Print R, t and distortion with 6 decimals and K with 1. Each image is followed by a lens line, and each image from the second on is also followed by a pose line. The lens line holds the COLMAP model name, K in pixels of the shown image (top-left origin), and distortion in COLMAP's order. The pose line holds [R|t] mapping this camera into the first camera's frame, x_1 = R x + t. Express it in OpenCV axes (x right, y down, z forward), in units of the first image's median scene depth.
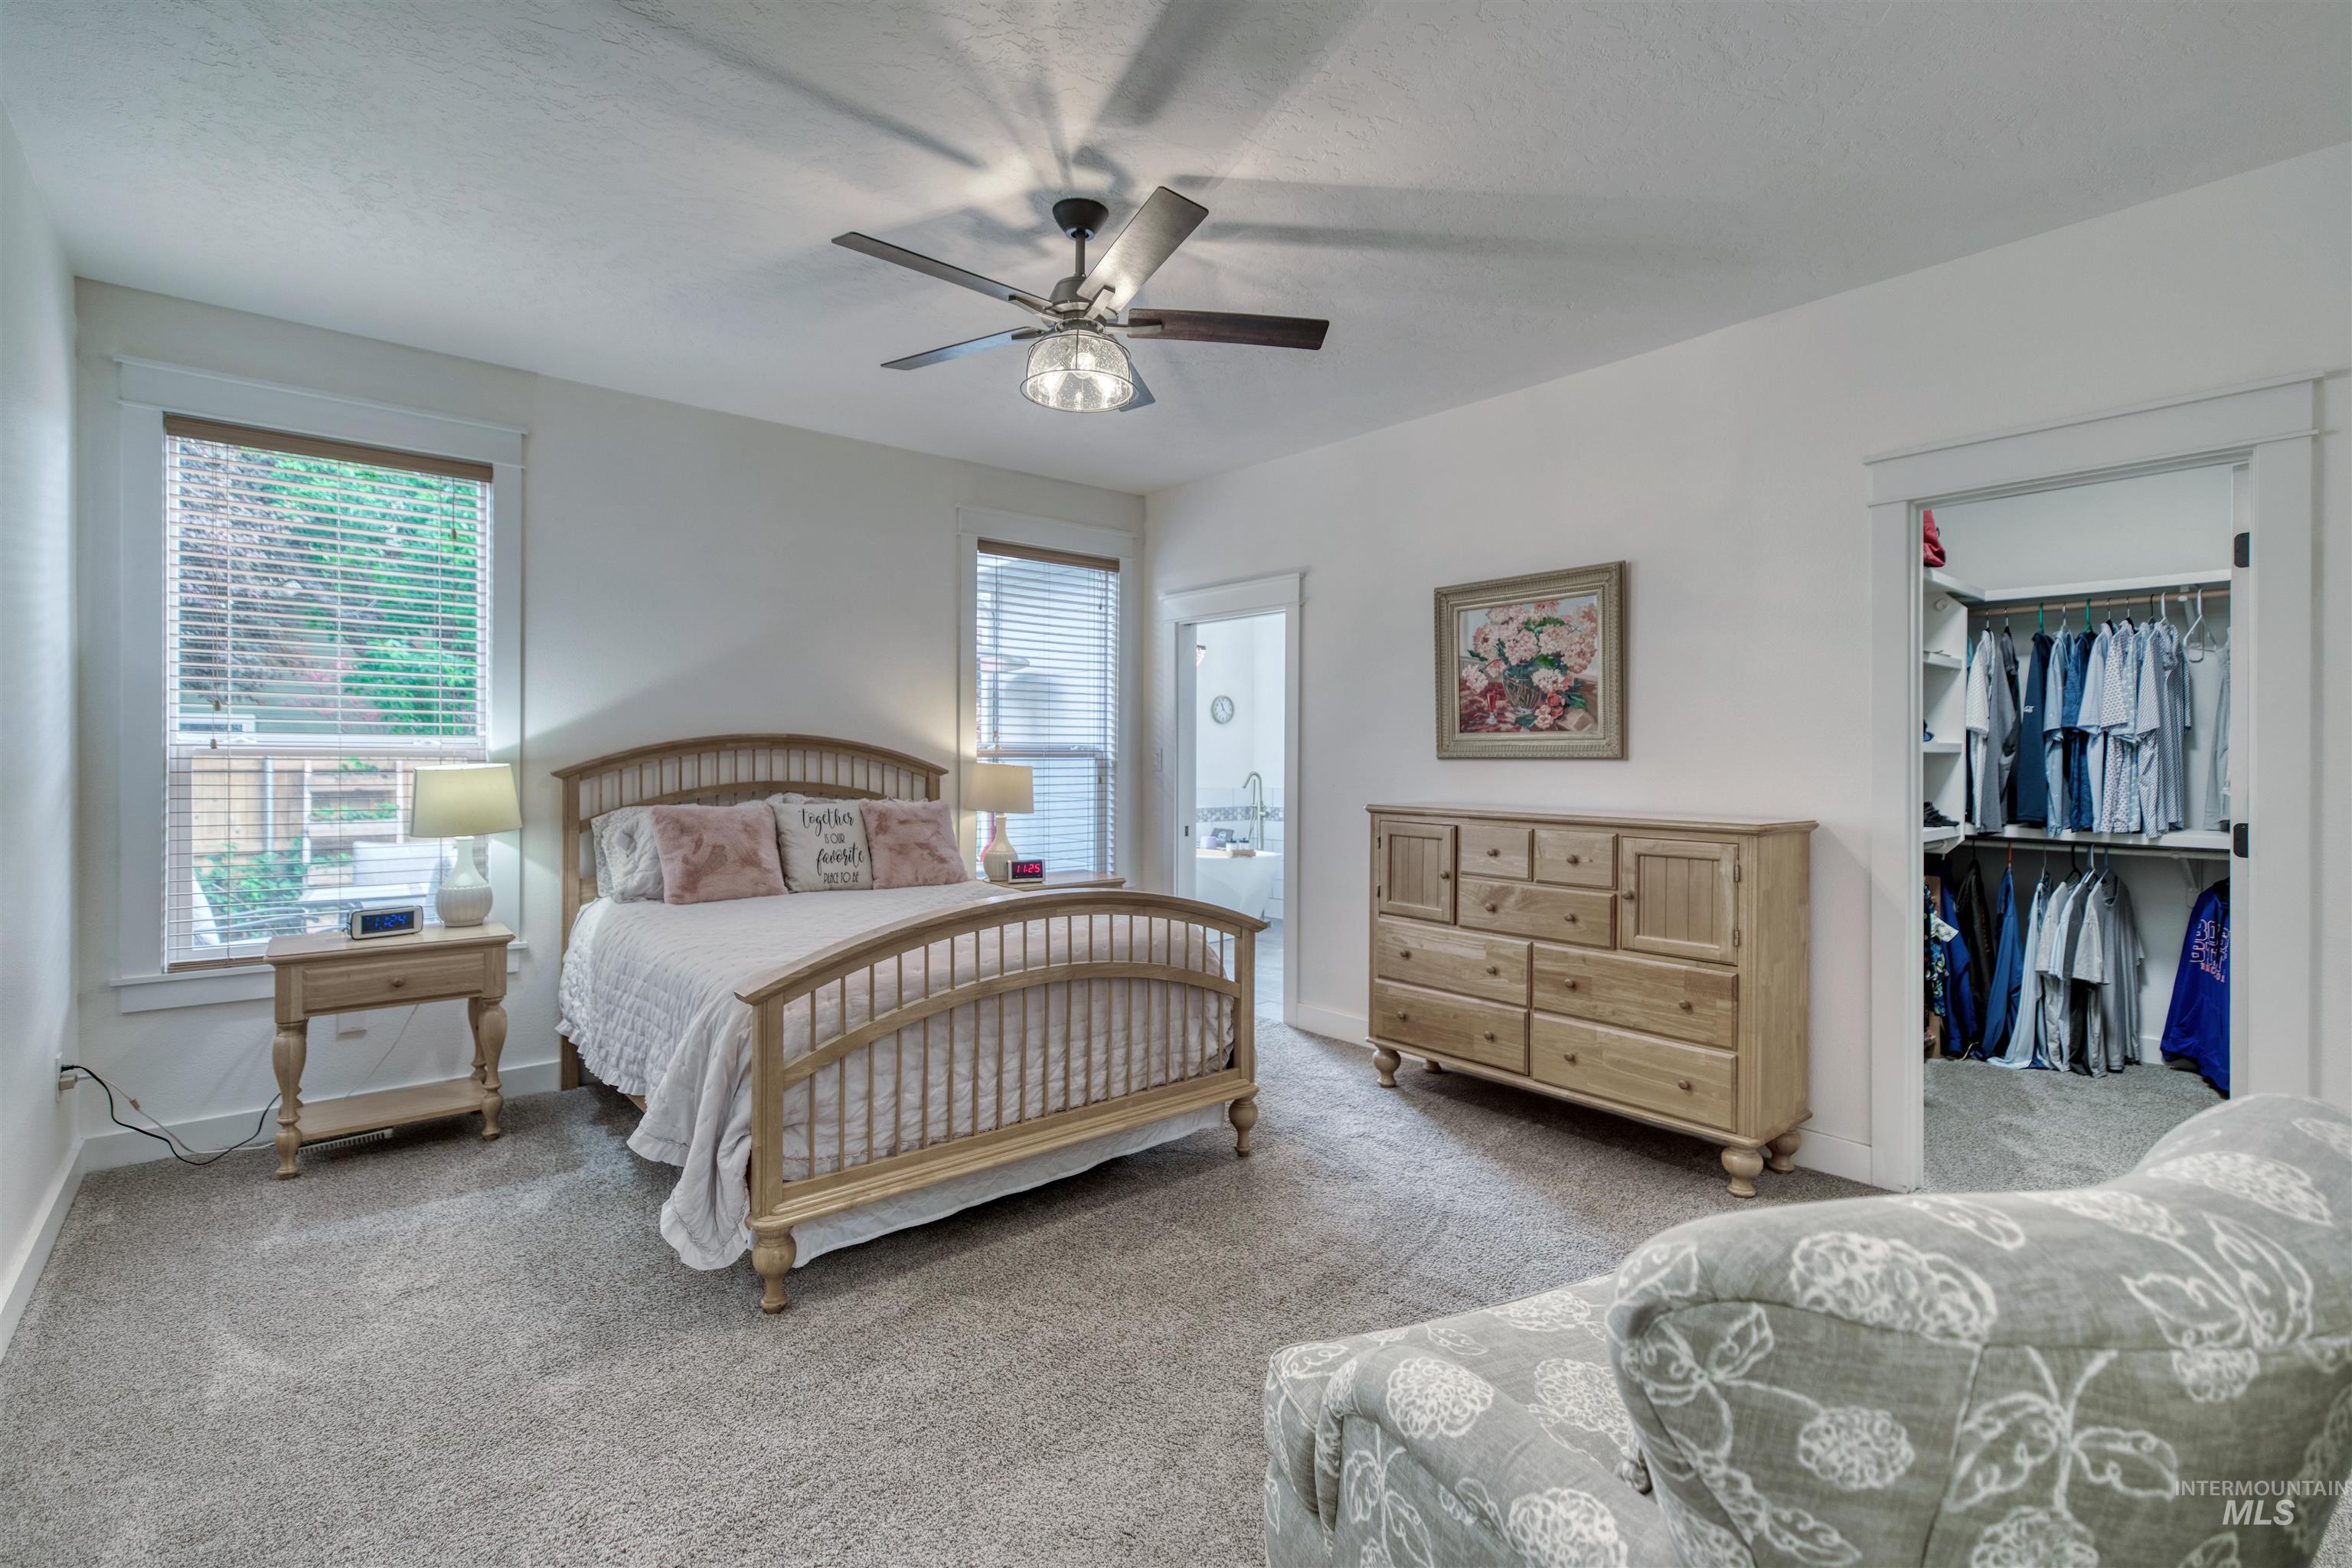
lens RADIAL K [[1071.8, 0, 1164.2], [0, 1071.8, 389.4], [0, 0, 1]] dist [0.004037, 0.000679]
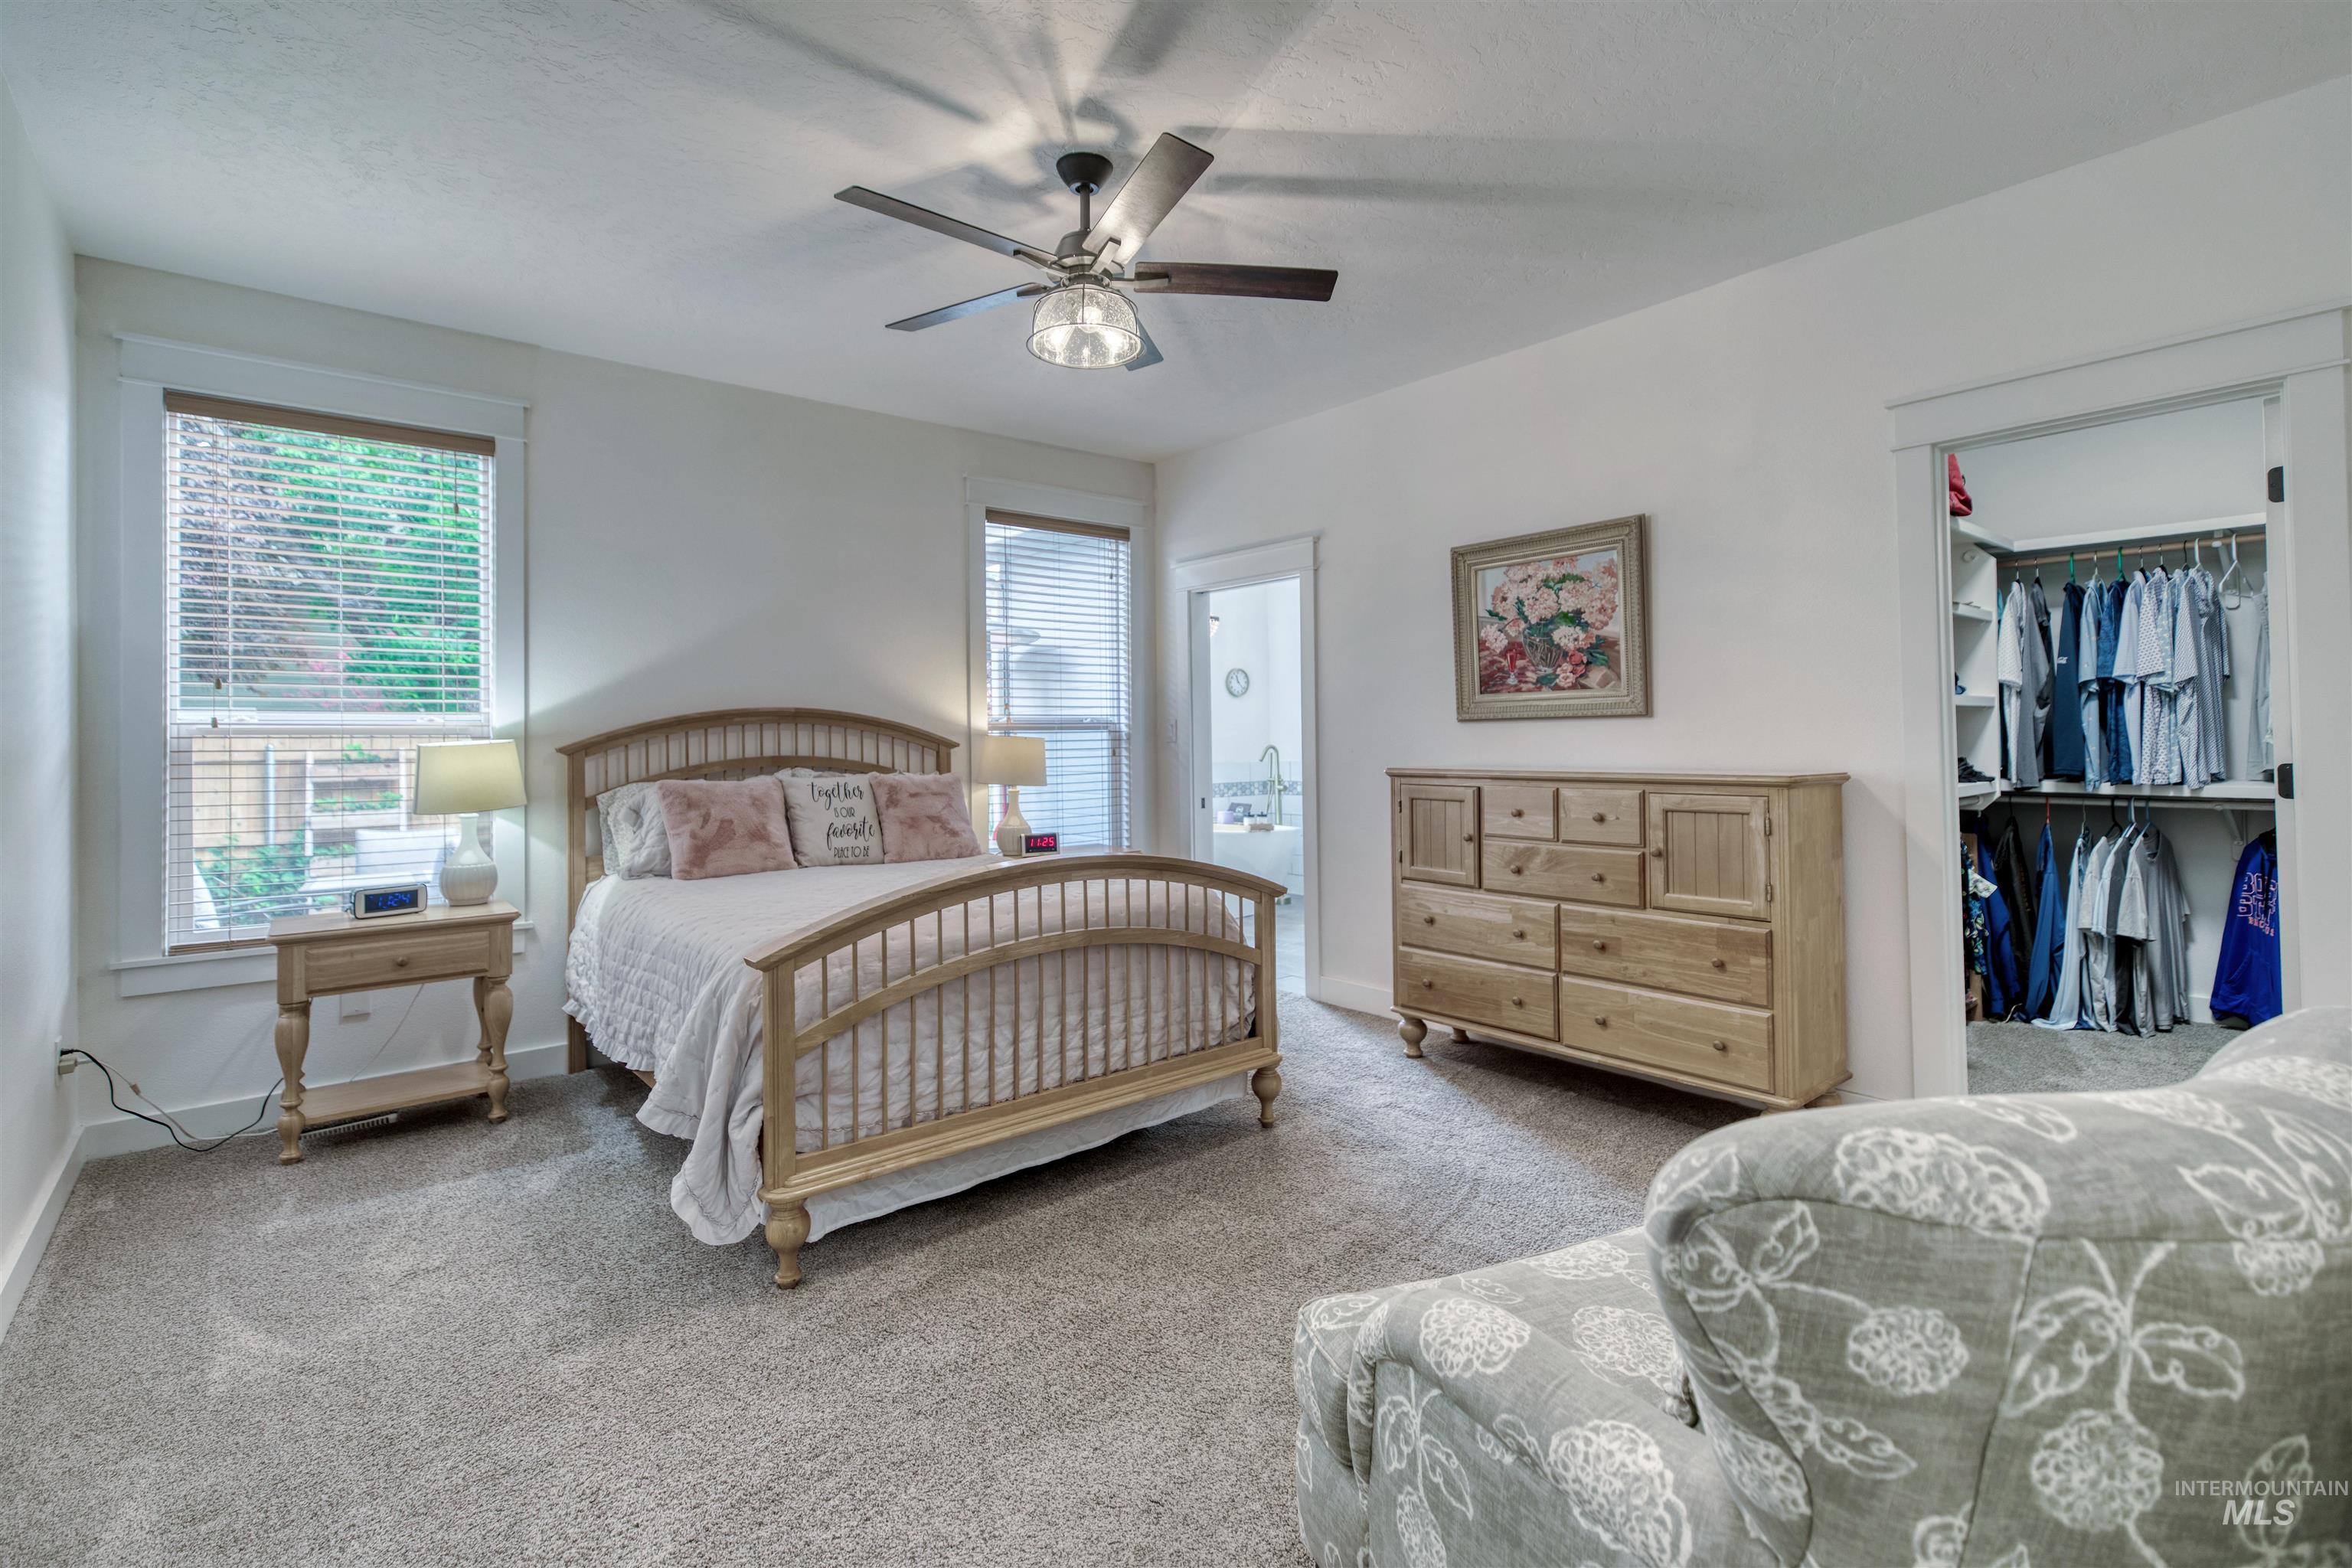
lens RADIAL K [[1071.8, 0, 1173.0], [0, 1071.8, 791.6], [0, 0, 1]] dist [0.004037, 0.000679]
pose [[0.999821, -0.018182, -0.005146, -0.001461], [0.018068, 0.999608, -0.021403, 0.429111], [0.005533, 0.021306, 0.999758, 0.021276]]
